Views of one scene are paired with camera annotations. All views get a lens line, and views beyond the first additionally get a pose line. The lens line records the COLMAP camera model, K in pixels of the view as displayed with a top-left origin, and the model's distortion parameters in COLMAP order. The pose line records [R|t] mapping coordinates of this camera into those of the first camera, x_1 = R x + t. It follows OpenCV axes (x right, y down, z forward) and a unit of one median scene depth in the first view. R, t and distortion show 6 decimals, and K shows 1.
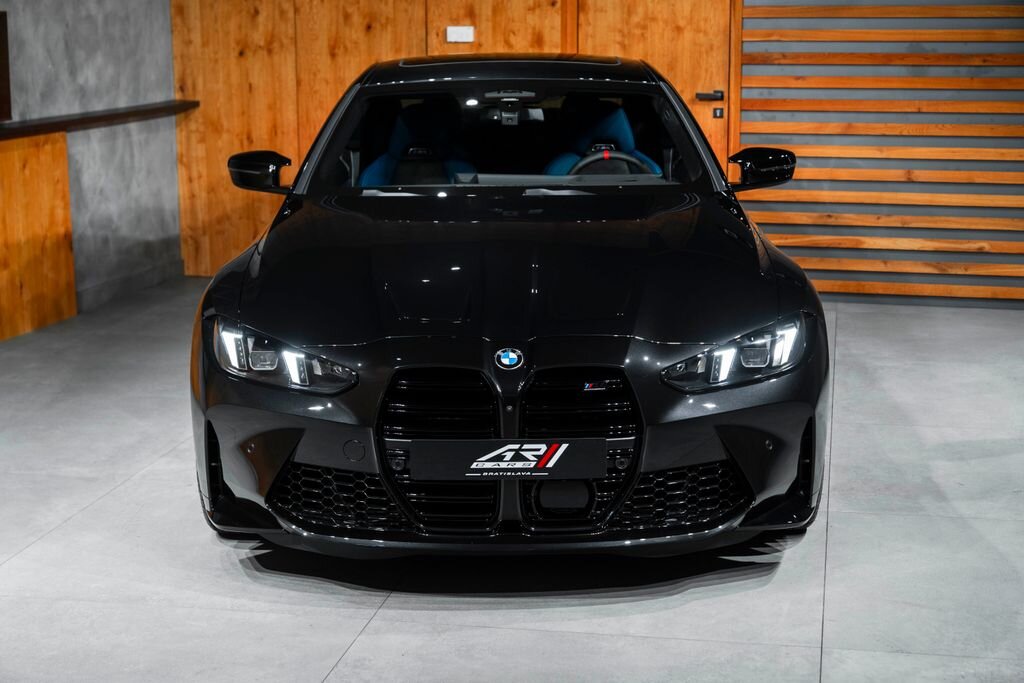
lens RADIAL K [[1787.4, 0, 512.0], [0, 1787.4, 341.5], [0, 0, 1]] dist [-0.001476, 0.036134]
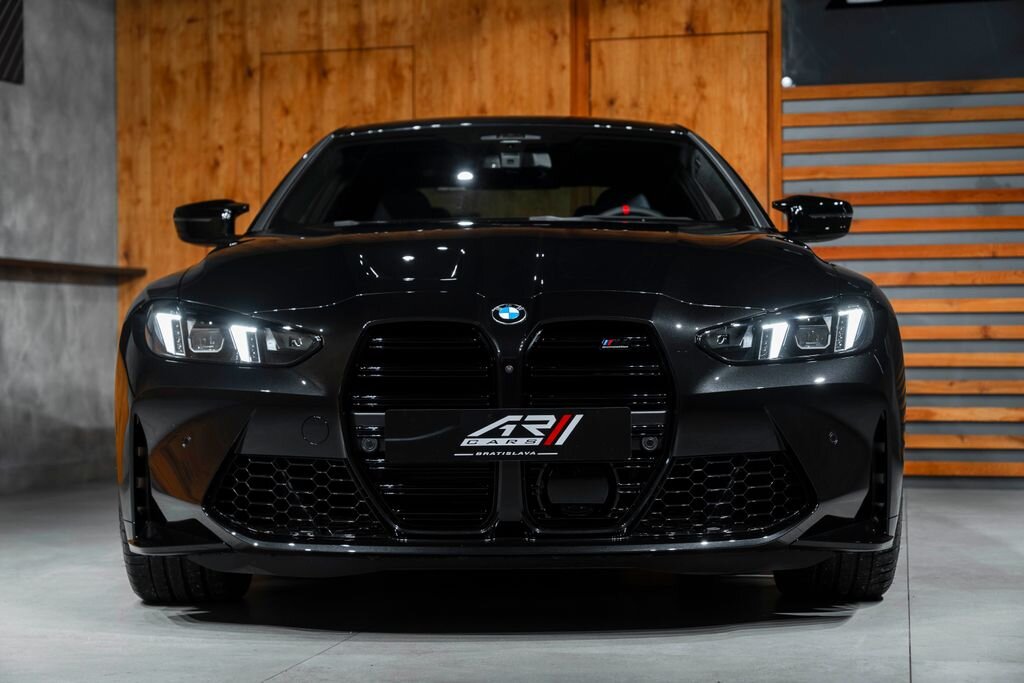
lens RADIAL K [[2075.7, 0, 512.0], [0, 2075.7, 341.5], [0, 0, 1]] dist [0.006334, -0.001215]
pose [[0.999999, 0.000639, -0.001303, 0.000670], [-0.000901, 0.977217, -0.212240, 0.152792], [0.001138, 0.212241, 0.977217, 0.058206]]
